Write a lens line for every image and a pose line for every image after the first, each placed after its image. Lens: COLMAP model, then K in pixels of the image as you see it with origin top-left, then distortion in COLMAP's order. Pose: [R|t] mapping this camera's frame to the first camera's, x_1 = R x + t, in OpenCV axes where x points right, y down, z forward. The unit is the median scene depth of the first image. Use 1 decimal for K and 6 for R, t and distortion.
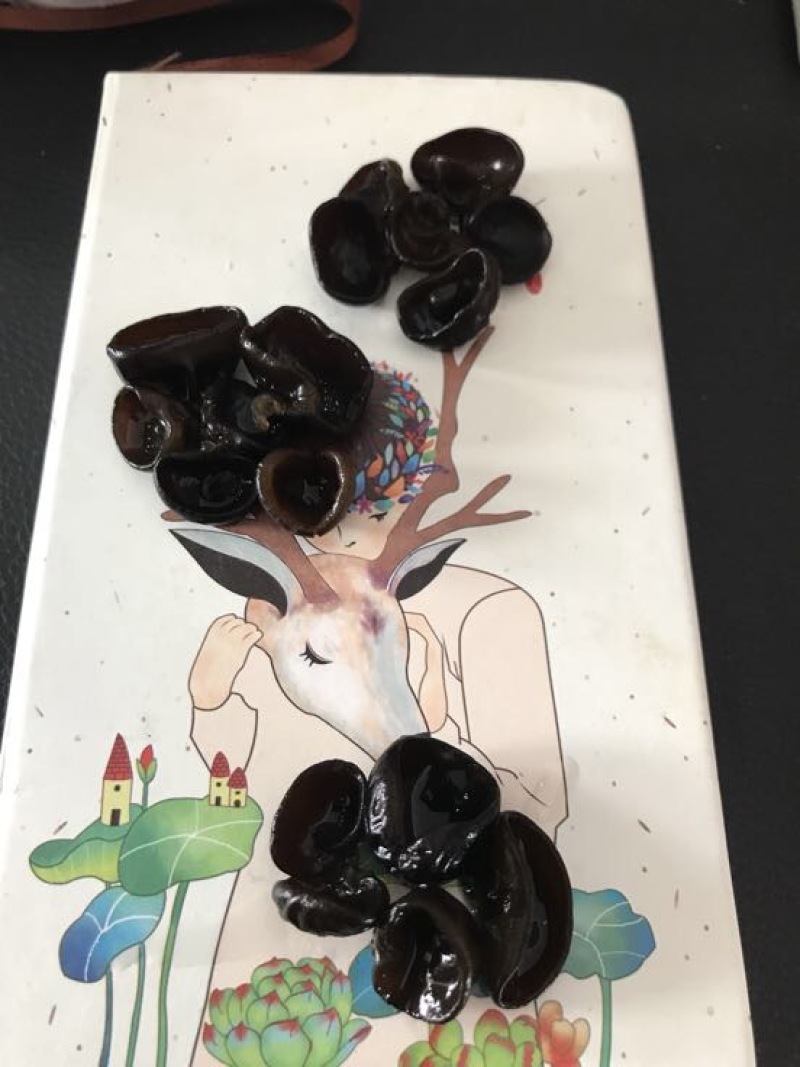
lens RADIAL K [[920.1, 0, 400.0], [0, 920.1, 533.5], [0, 0, 1]] dist [-0.007803, 0.011188]
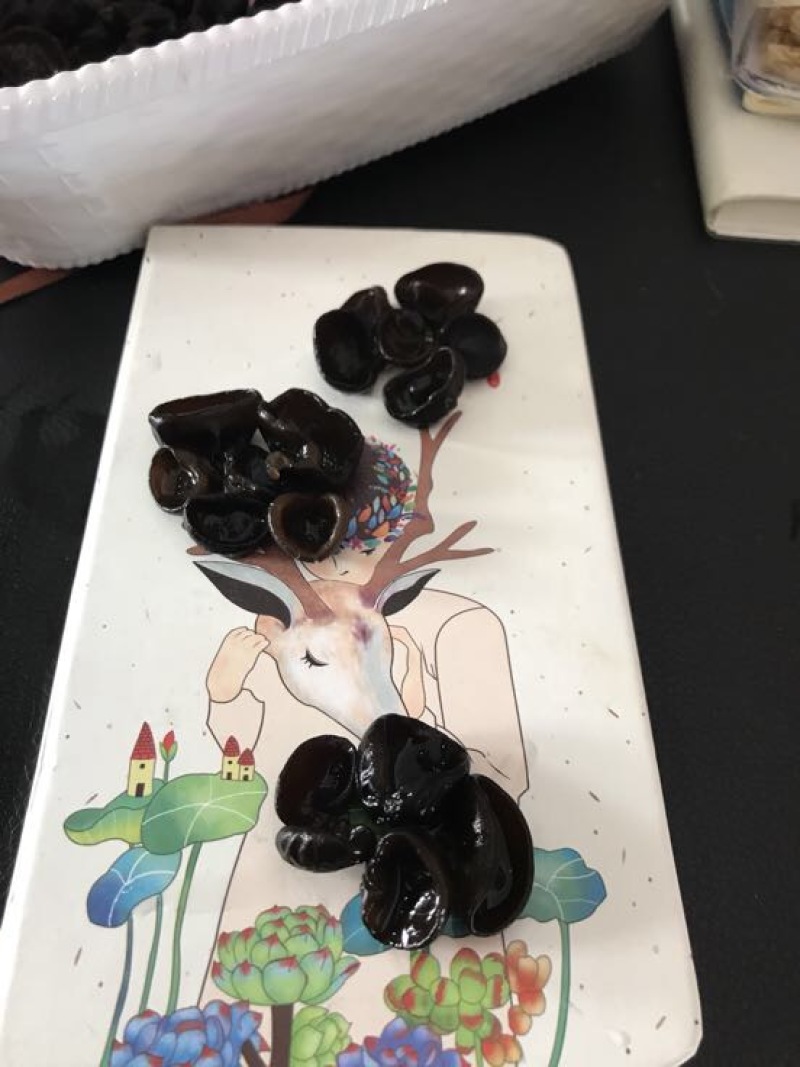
lens RADIAL K [[920.1, 0, 400.0], [0, 920.1, 533.5], [0, 0, 1]] dist [-0.007803, 0.011188]
pose [[0.999821, 0.002478, 0.018783, -0.003960], [0.001417, 0.978859, -0.204533, 0.224327], [-0.018893, 0.204523, 0.978679, -0.203479]]
